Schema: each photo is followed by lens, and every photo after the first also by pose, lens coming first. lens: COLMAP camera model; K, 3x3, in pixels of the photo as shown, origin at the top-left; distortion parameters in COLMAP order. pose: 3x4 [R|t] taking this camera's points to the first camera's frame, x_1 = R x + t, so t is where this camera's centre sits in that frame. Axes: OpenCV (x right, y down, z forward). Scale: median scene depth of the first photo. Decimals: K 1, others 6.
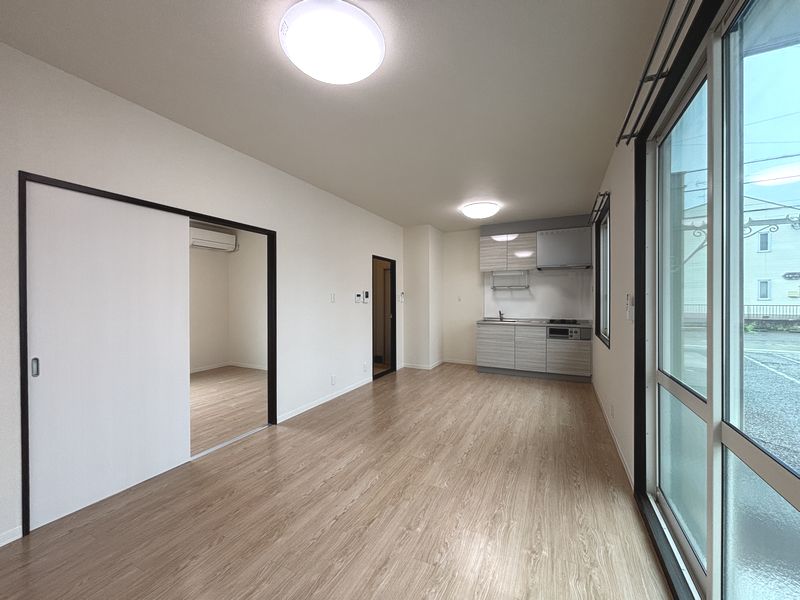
lens RADIAL K [[325.8, 0, 400.0], [0, 325.8, 300.0], [0, 0, 1]] dist [-0.001893, -0.000218]
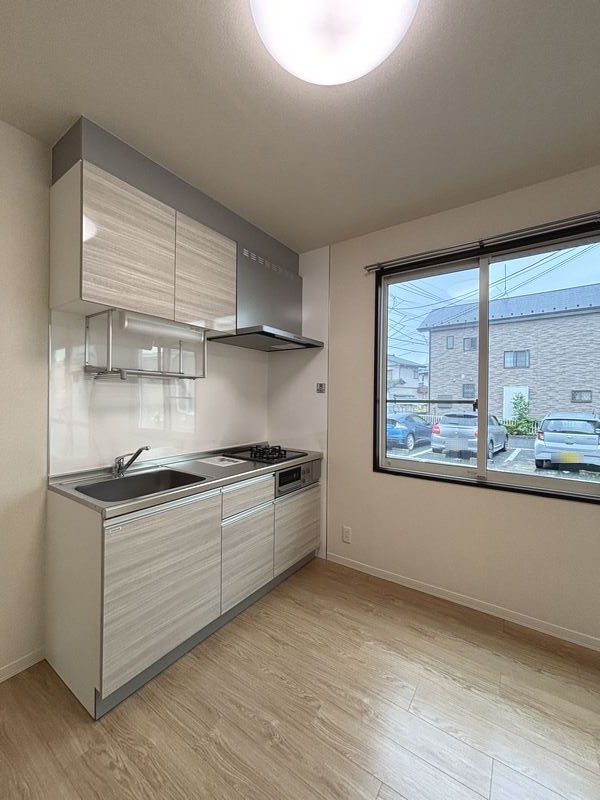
lens RADIAL K [[325.8, 0, 300.0], [0, 325.8, 400.0], [0, 0, 1]] dist [-0.001893, -0.000218]
pose [[0.146997, -0.004465, 0.989127, 0.036772], [0.001002, 0.999990, 0.004365, -0.015811], [-0.989136, 0.000349, 0.147000, 1.016116]]
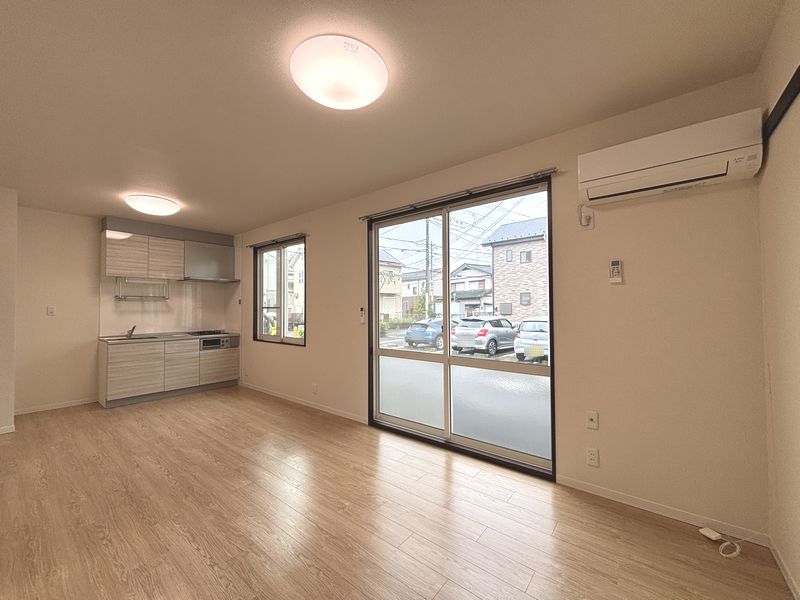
lens RADIAL K [[325.8, 0, 400.0], [0, 325.8, 300.0], [0, 0, 1]] dist [-0.001893, -0.000218]
pose [[0.212396, 0.023445, 0.976902, -0.433861], [0.015497, 0.999506, -0.027356, 0.000985], [-0.977061, 0.020950, 0.211928, 0.222608]]
